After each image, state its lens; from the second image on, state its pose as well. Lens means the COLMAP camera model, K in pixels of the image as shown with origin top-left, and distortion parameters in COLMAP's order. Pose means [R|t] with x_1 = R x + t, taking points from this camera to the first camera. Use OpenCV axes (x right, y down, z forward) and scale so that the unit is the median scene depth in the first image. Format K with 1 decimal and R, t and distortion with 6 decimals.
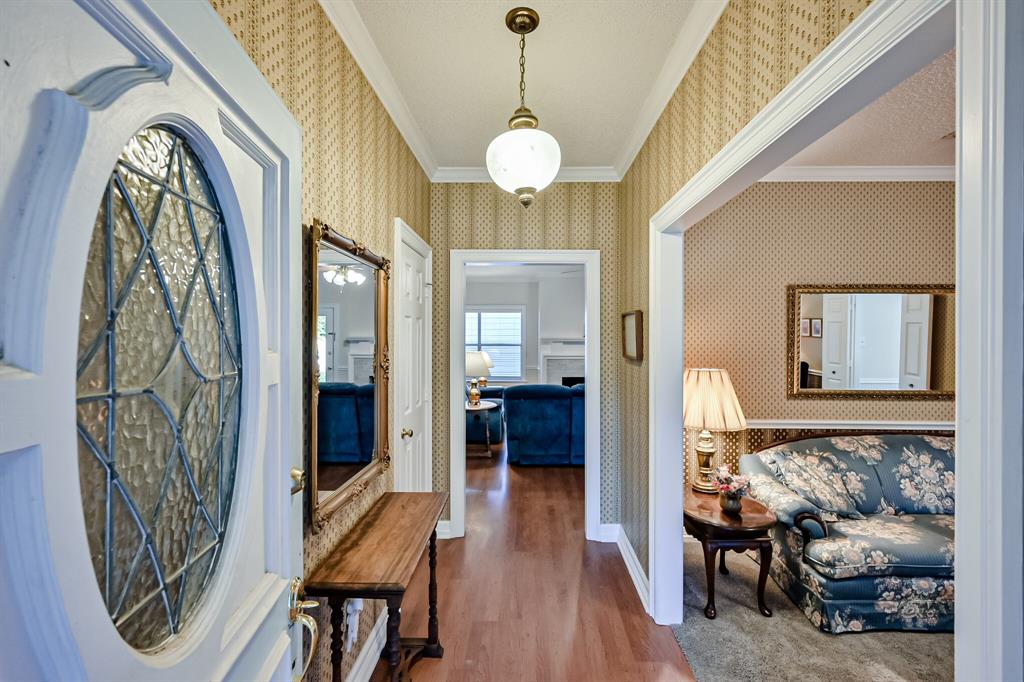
lens RADIAL K [[425.1, 0, 517.2], [0, 425.1, 338.1], [0, 0, 1]] dist [-0.000608, 0.000252]
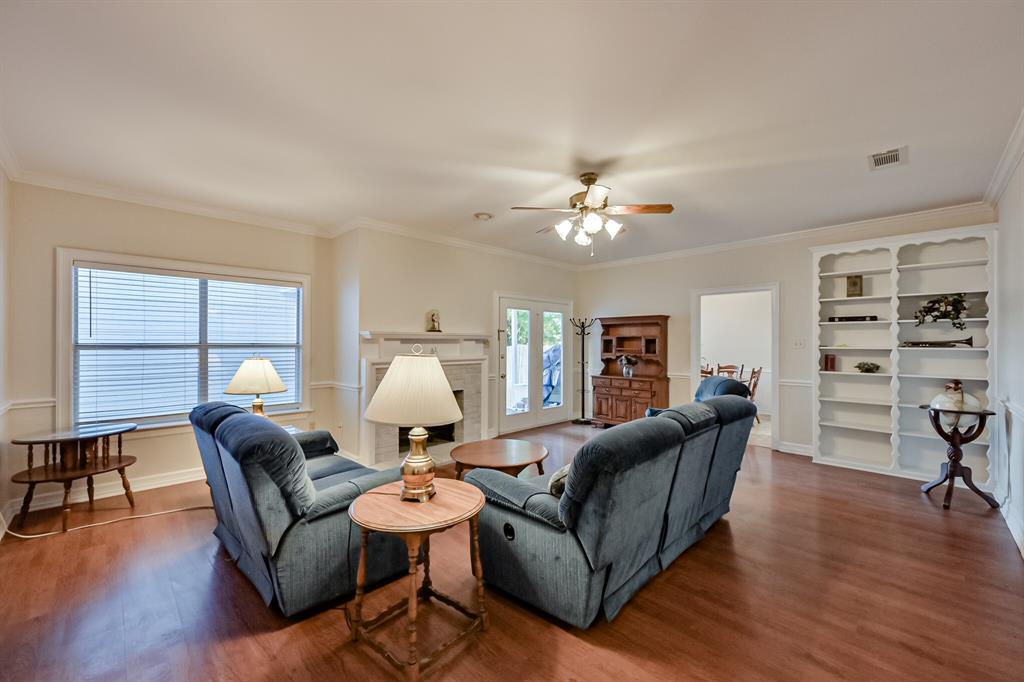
lens RADIAL K [[410.5, 0, 518.0], [0, 410.5, 342.8], [0, 0, 1]] dist [0.003452, 0.000259]
pose [[0.682913, -0.001535, 0.730498, -0.643608], [0.000301, 0.999998, 0.001821, 0.040163], [-0.730500, -0.001023, 0.682912, 1.437466]]
